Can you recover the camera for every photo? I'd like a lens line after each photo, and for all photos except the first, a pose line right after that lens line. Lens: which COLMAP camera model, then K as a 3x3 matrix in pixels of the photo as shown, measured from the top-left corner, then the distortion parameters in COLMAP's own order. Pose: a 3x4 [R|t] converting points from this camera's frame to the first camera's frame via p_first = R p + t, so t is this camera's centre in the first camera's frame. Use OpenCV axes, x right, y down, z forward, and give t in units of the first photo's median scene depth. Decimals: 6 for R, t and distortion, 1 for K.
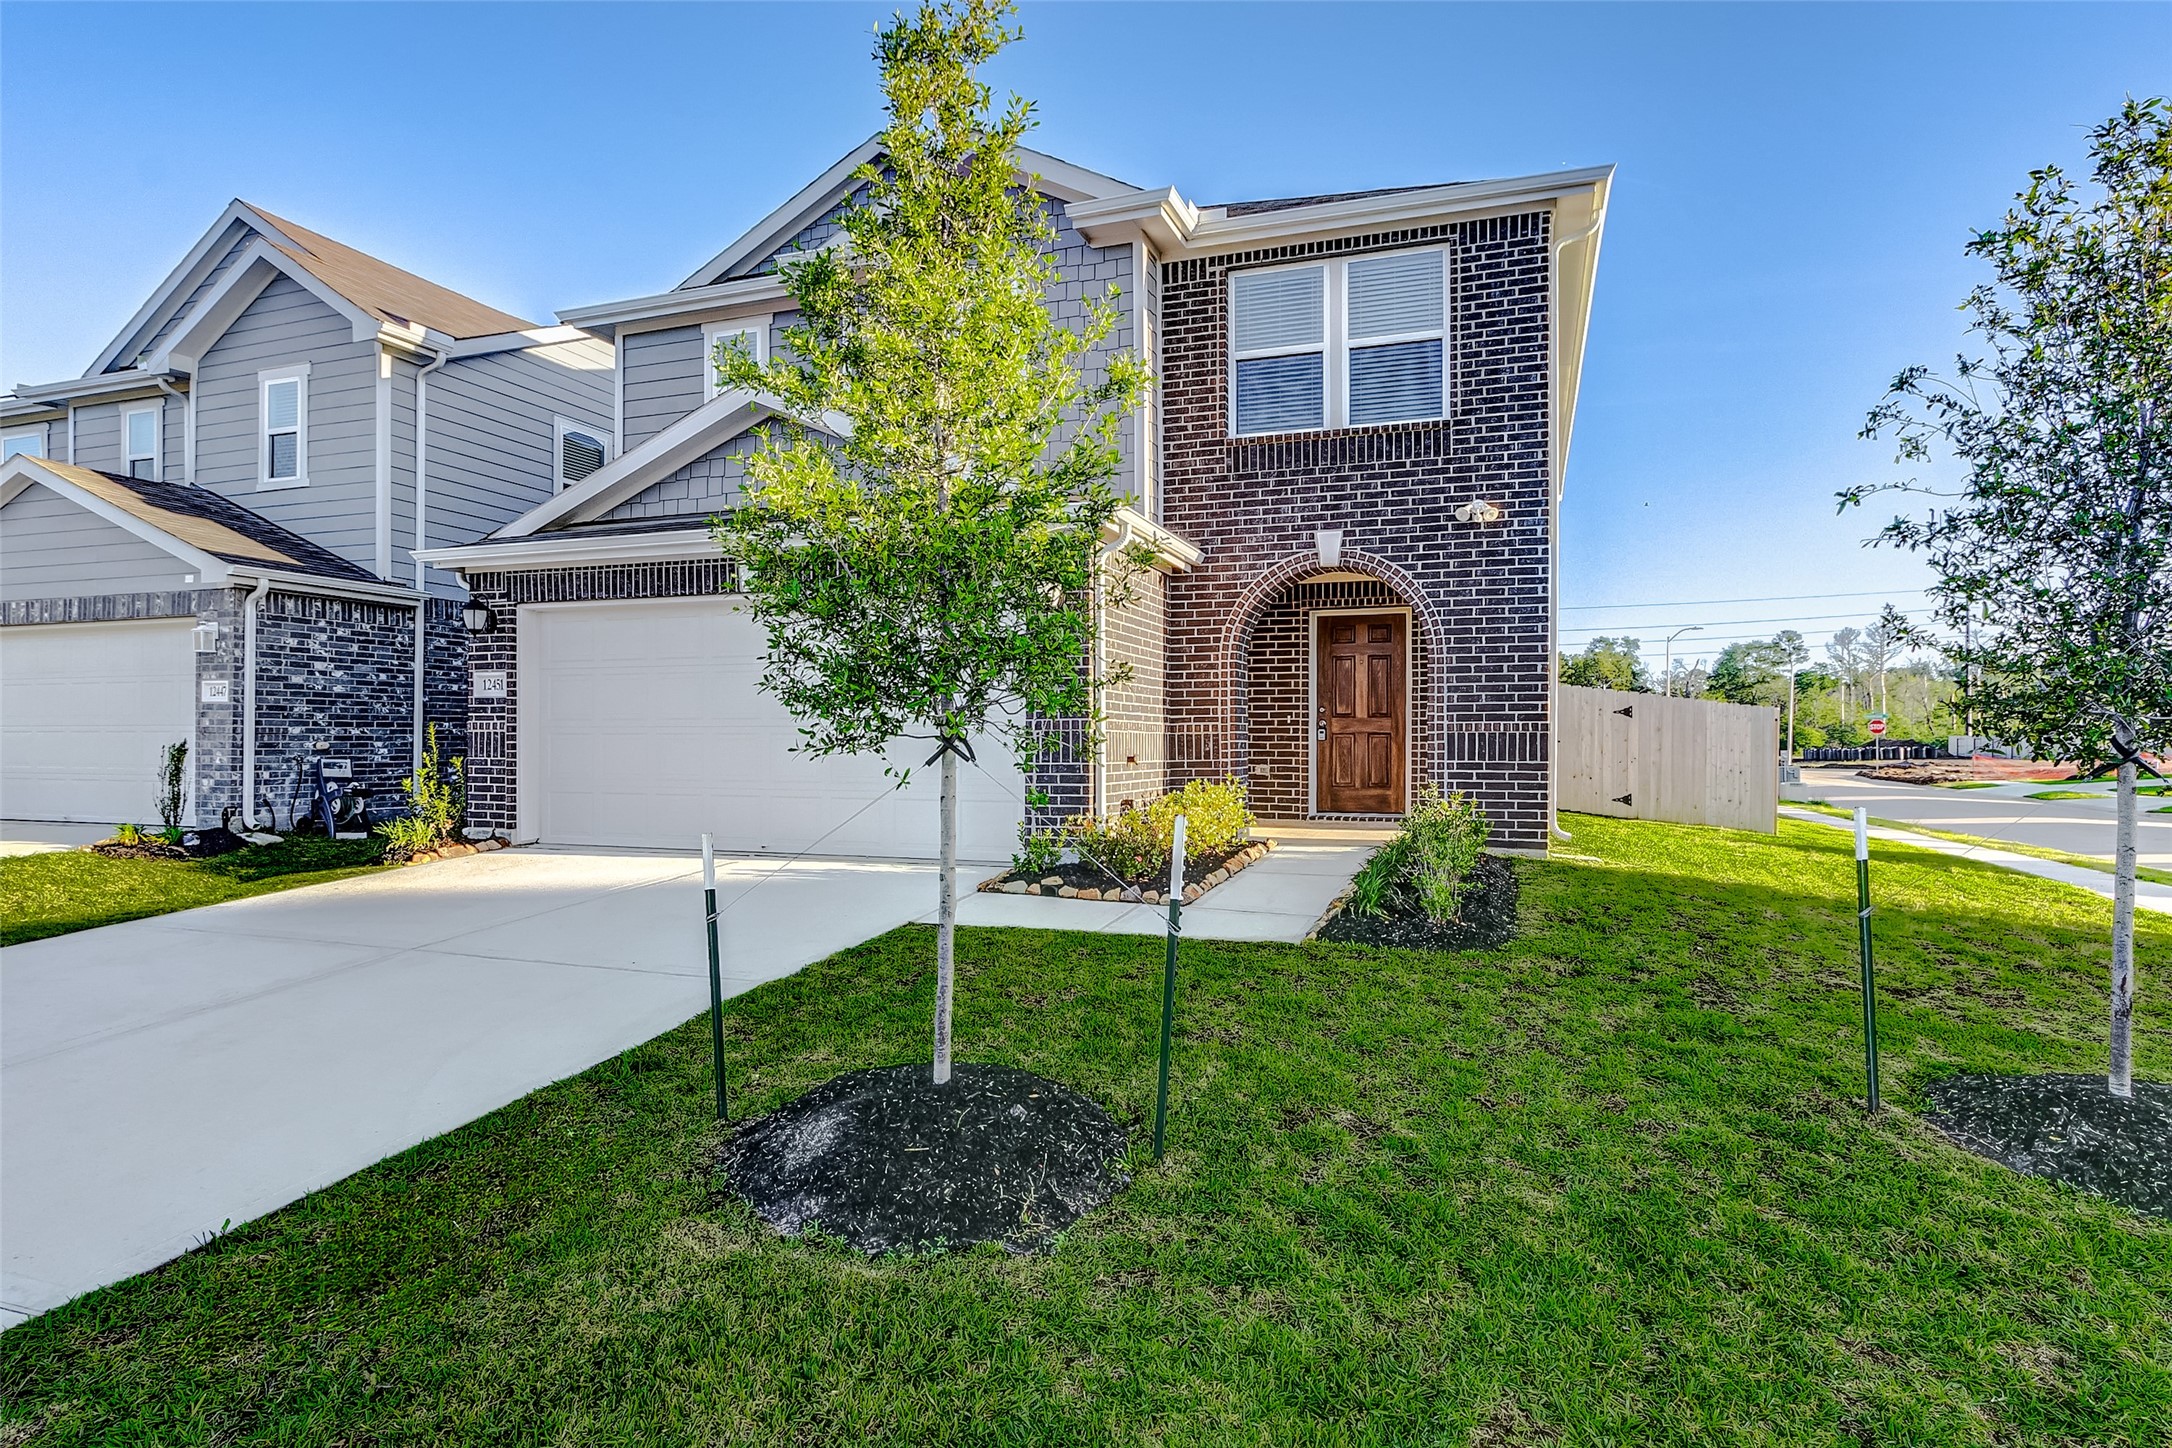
lens RADIAL K [[1107.1, 0, 1058.3], [0, 1107.1, 700.1], [0, 0, 1]] dist [0.000940, -0.001148]
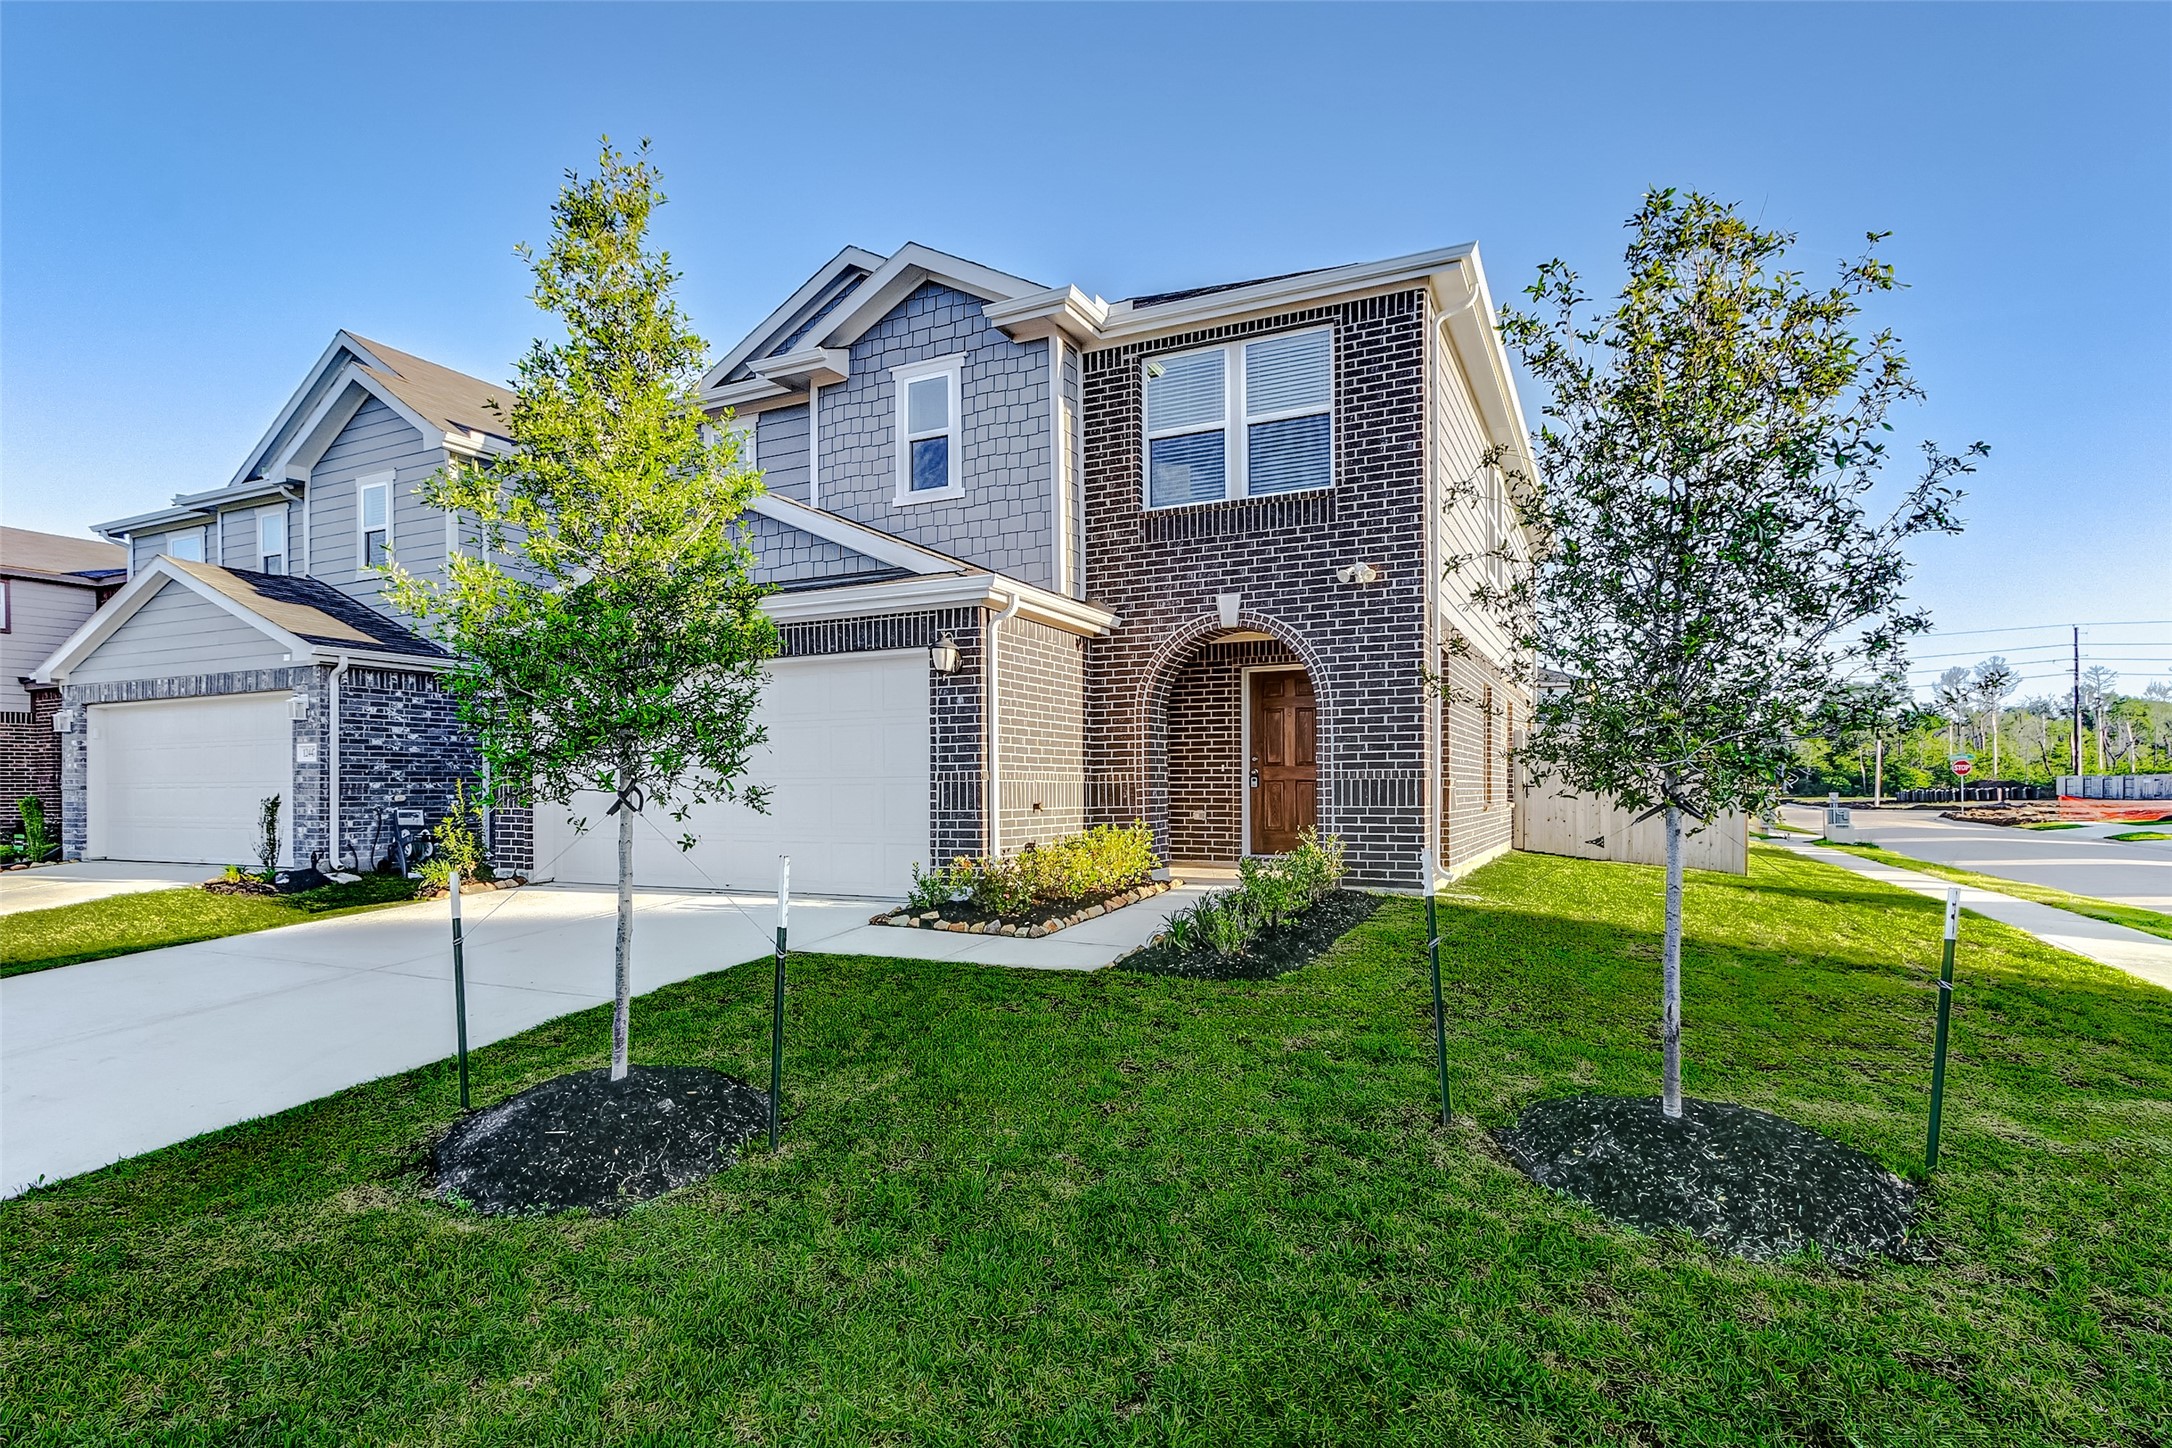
lens RADIAL K [[1039.2, 0, 1081.4], [0, 1039.2, 752.4], [0, 0, 1]] dist [0.007274, 0.000241]
pose [[0.994981, -0.010856, -0.099477, 0.197488], [0.011156, 0.999935, 0.002463, -0.002333], [0.099444, -0.003560, 0.995037, -0.026846]]
